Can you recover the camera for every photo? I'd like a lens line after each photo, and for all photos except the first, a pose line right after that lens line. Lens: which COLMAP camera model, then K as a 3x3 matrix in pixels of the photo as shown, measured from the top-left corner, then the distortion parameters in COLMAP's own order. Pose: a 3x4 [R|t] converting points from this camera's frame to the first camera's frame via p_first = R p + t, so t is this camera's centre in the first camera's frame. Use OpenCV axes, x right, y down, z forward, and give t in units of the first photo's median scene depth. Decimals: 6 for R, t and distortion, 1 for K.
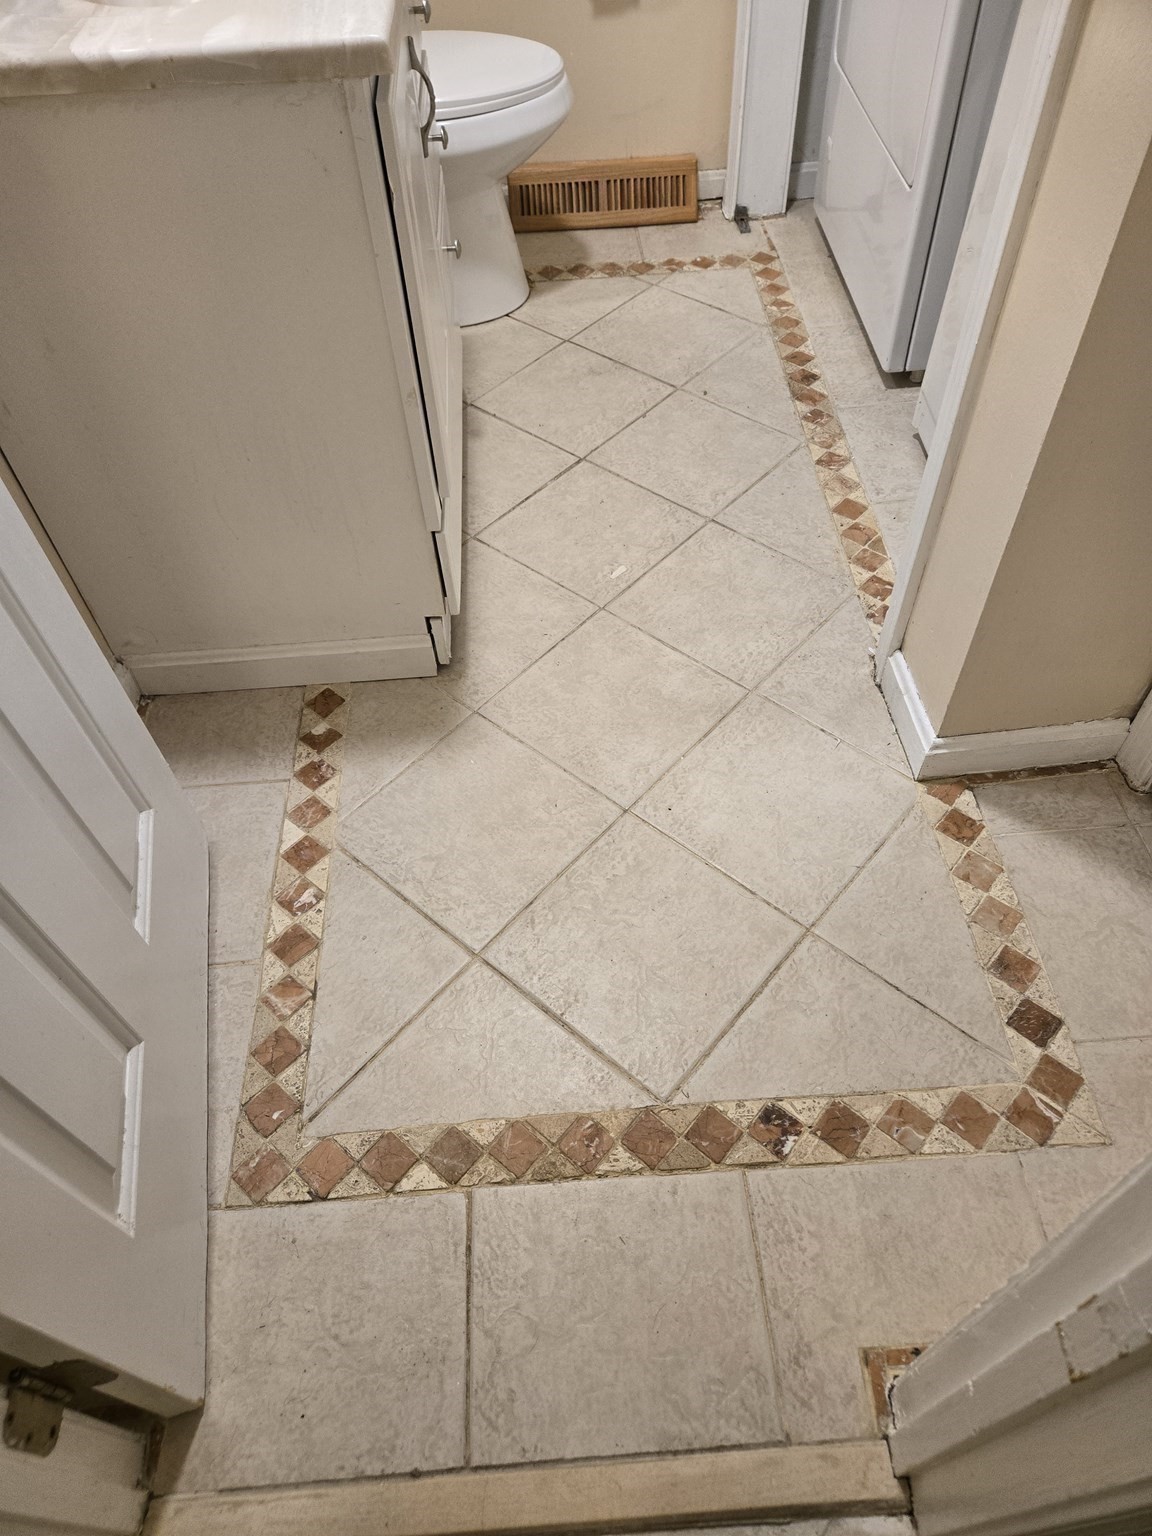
lens RADIAL K [[1015.9, 0, 584.0], [0, 1015.9, 797.0], [0, 0, 1]] dist [0.071995, -0.057959]
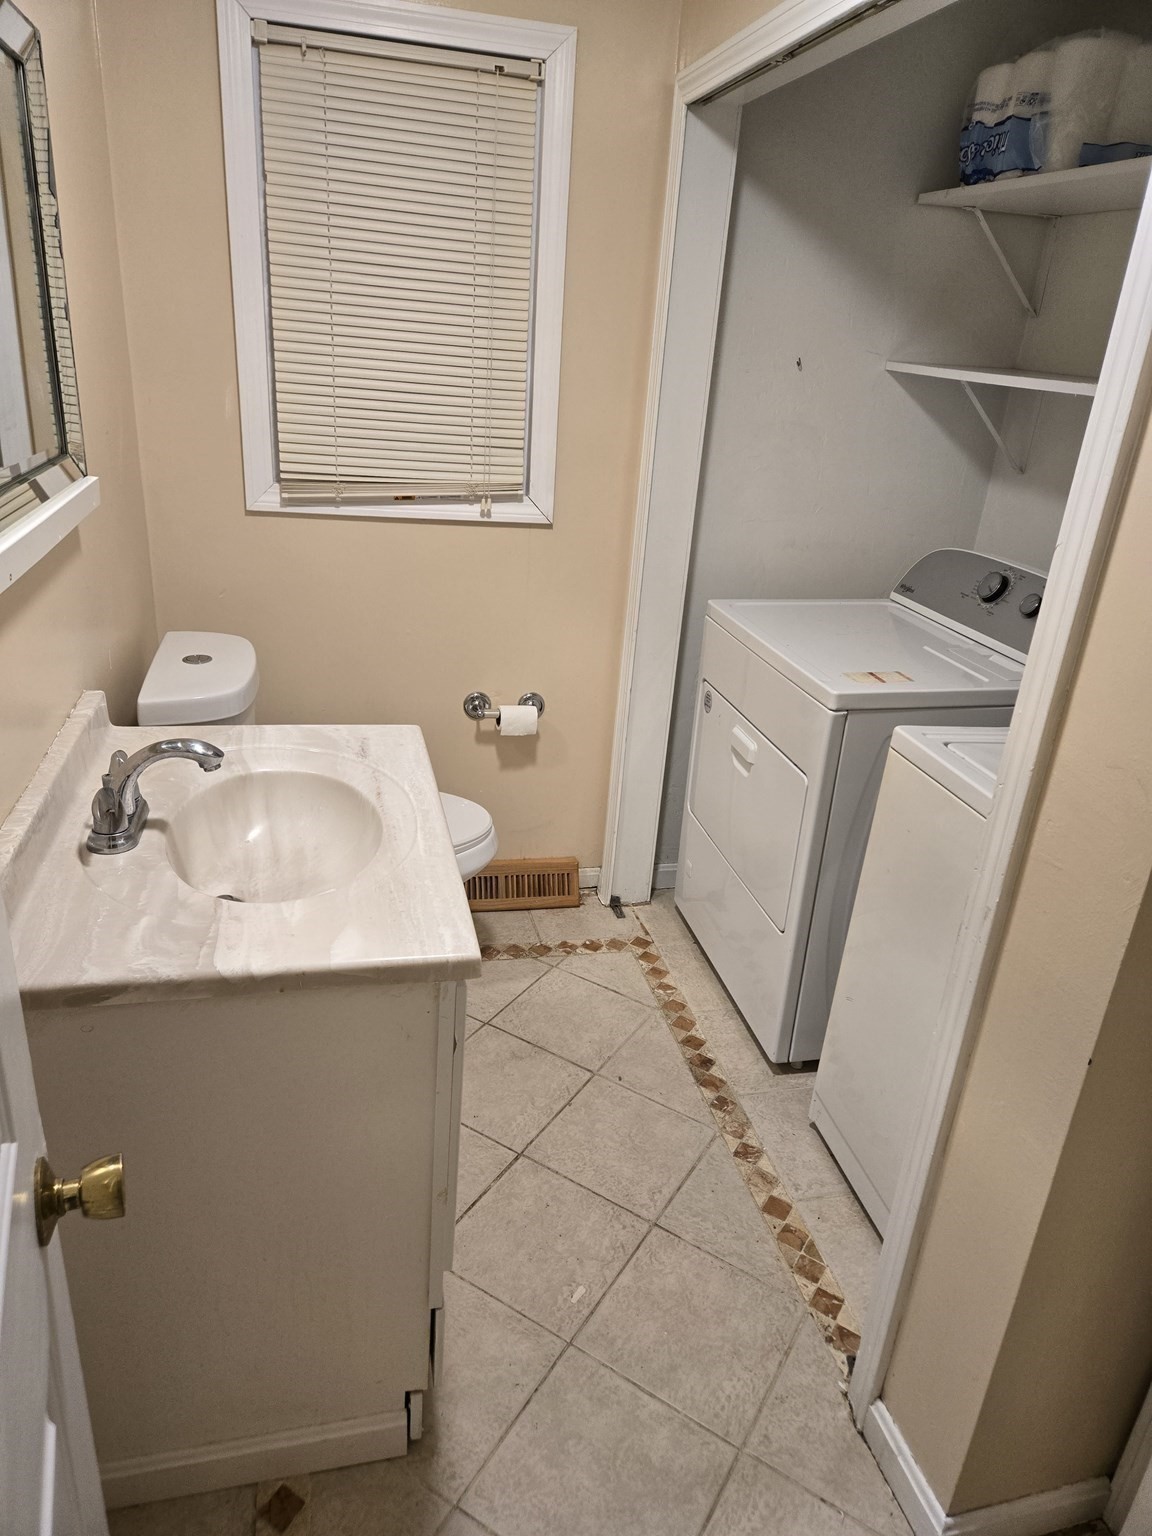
lens RADIAL K [[1015.9, 0, 584.6], [0, 1015.9, 783.9], [0, 0, 1]] dist [0.071995, -0.057959]
pose [[0.978437, 0.040324, 0.202569, -0.178562], [0.061947, 0.878316, -0.474051, -0.174964], [-0.197036, 0.476377, 0.856879, -0.101166]]
